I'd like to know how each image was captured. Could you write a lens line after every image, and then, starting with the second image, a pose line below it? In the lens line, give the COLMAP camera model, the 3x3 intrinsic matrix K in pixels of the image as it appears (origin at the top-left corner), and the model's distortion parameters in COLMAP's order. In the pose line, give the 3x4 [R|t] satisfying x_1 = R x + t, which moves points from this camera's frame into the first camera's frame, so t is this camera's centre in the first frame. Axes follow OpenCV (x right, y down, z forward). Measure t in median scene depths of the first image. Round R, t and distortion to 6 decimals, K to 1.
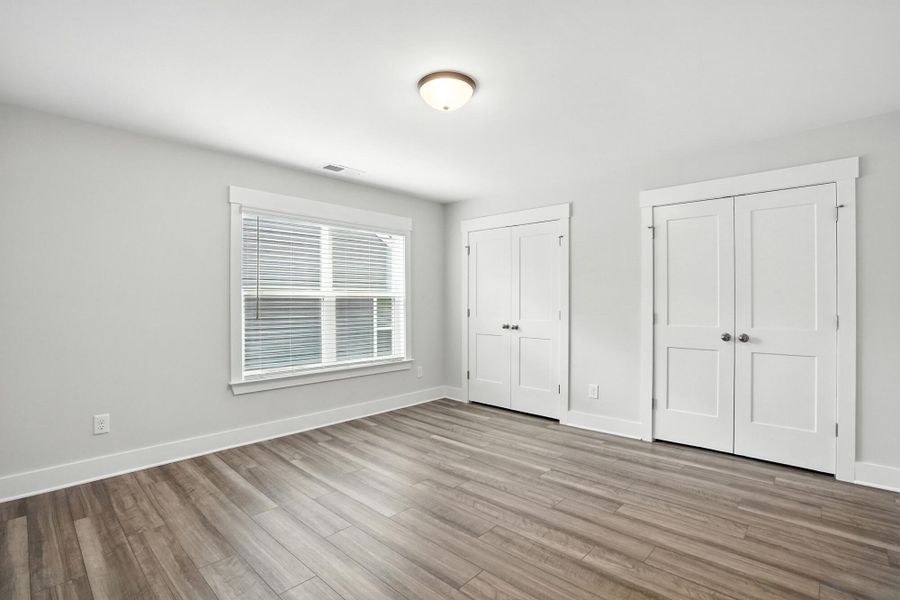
lens RADIAL K [[420.8, 0, 455.3], [0, 420.8, 299.4], [0, 0, 1]] dist [-0.037822, 0.014226]
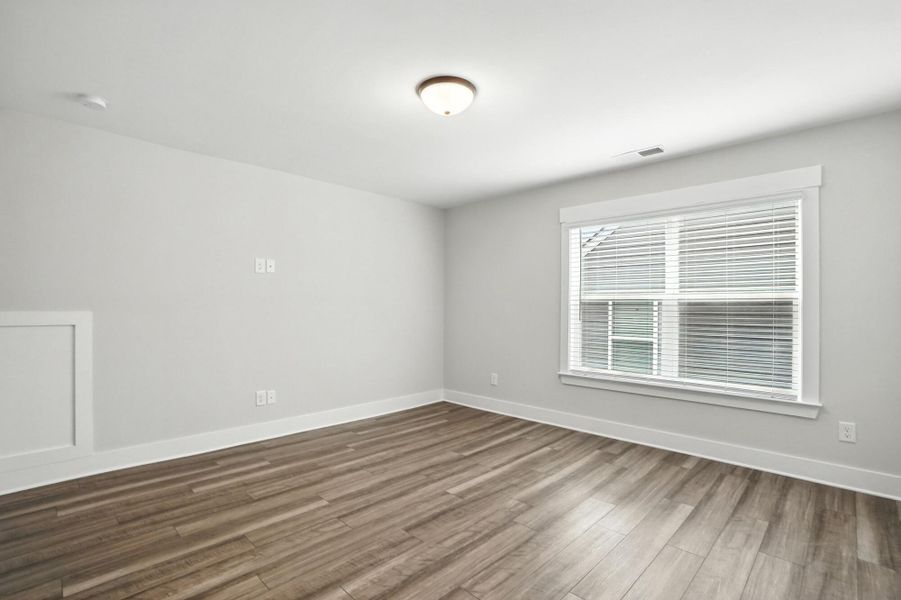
lens RADIAL K [[421.2, 0, 458.3], [0, 421.2, 307.7], [0, 0, 1]] dist [-0.037822, 0.014226]
pose [[-0.023282, 0.001405, -0.999728, 0.665557], [0.005753, 0.999983, 0.001272, 0.006935], [0.999712, -0.005722, -0.023290, 0.704876]]
